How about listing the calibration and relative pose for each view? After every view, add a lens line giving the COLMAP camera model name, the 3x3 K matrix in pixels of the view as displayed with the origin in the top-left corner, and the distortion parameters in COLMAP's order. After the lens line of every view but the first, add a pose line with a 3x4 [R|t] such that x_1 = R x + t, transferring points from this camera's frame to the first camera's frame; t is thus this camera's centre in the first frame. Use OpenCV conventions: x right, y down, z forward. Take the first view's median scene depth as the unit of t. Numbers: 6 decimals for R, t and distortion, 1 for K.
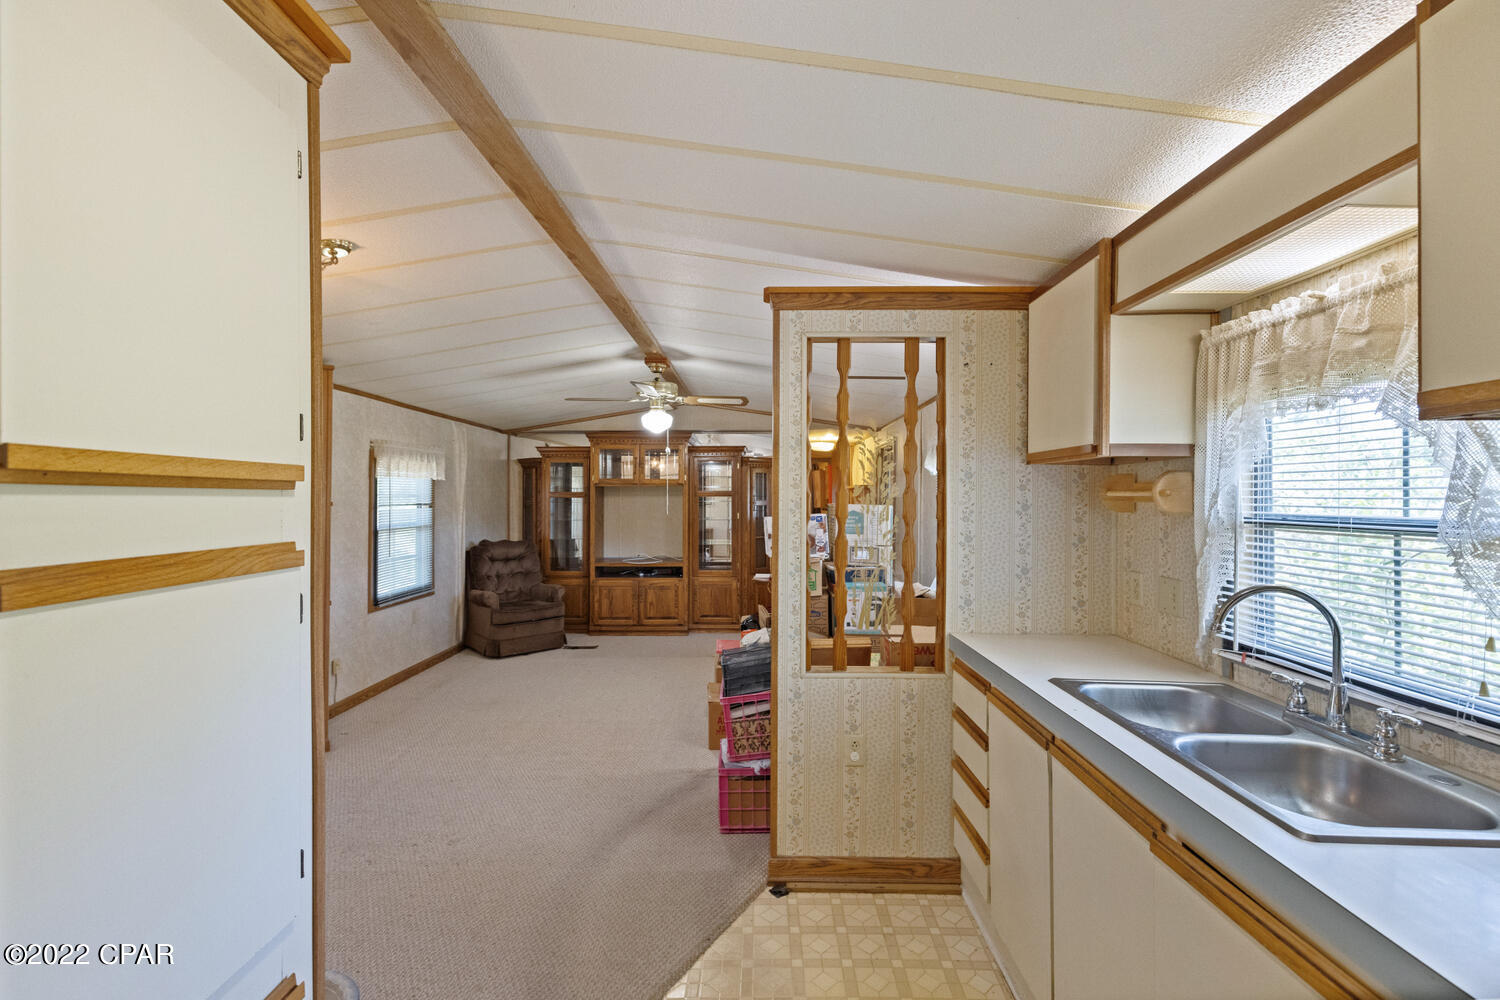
lens RADIAL K [[667.0, 0, 752.3], [0, 667.0, 490.7], [0, 0, 1]] dist [-0.000748, -0.000327]
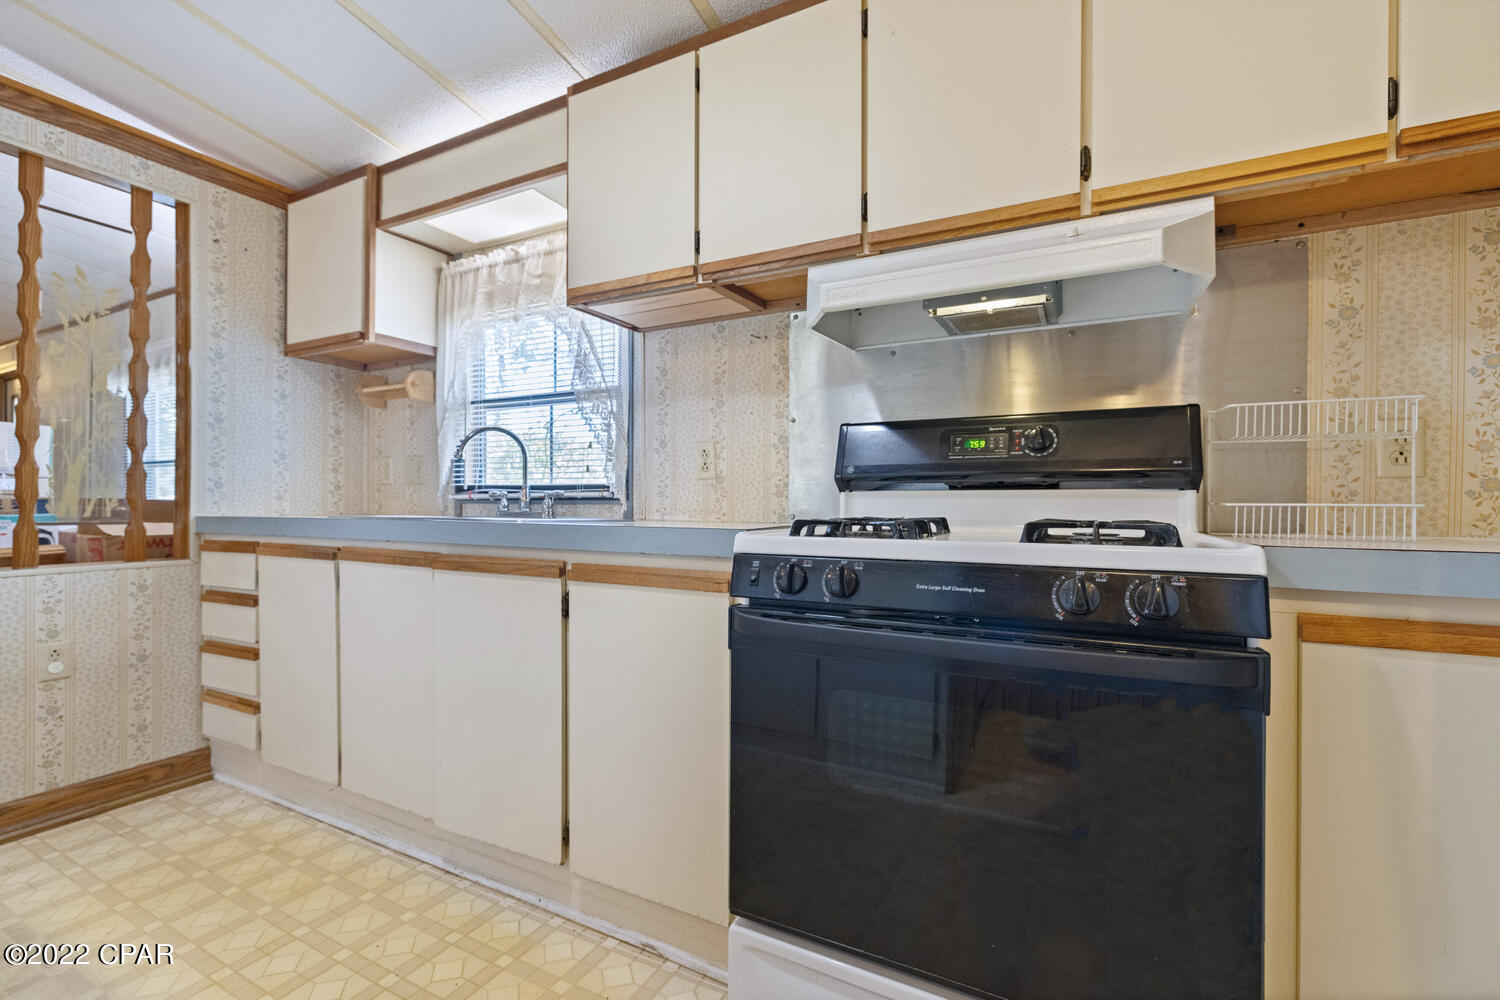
lens RADIAL K [[636.0, 0, 754.5], [0, 636.0, 502.0], [0, 0, 1]] dist [-0.001558, -0.000614]
pose [[0.446169, -0.004443, 0.894938, -0.200365], [-0.007018, 0.999940, 0.008463, 0.223011], [-0.894921, -0.010056, 0.446111, -0.152821]]
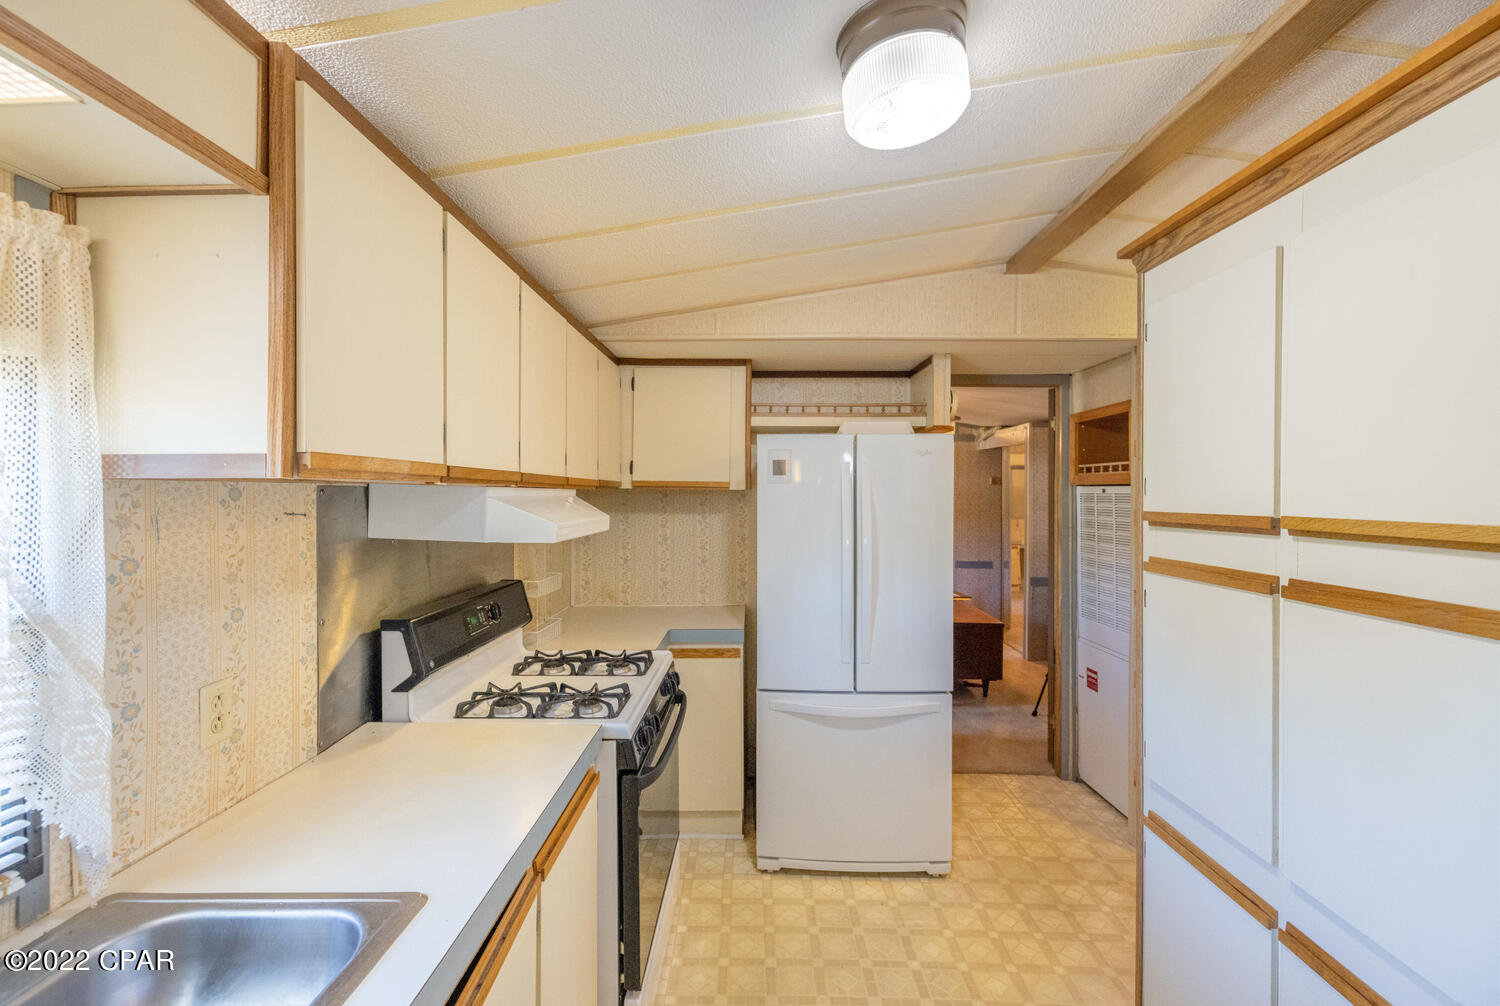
lens RADIAL K [[637.1, 0, 740.5], [0, 637.1, 494.0], [0, 0, 1]] dist [0.001686, -0.000066]
pose [[-0.999640, -0.002262, 0.026718, 0.164059], [-0.002516, 0.999952, -0.009448, -0.038982], [-0.026695, -0.009512, -0.999598, 0.972263]]
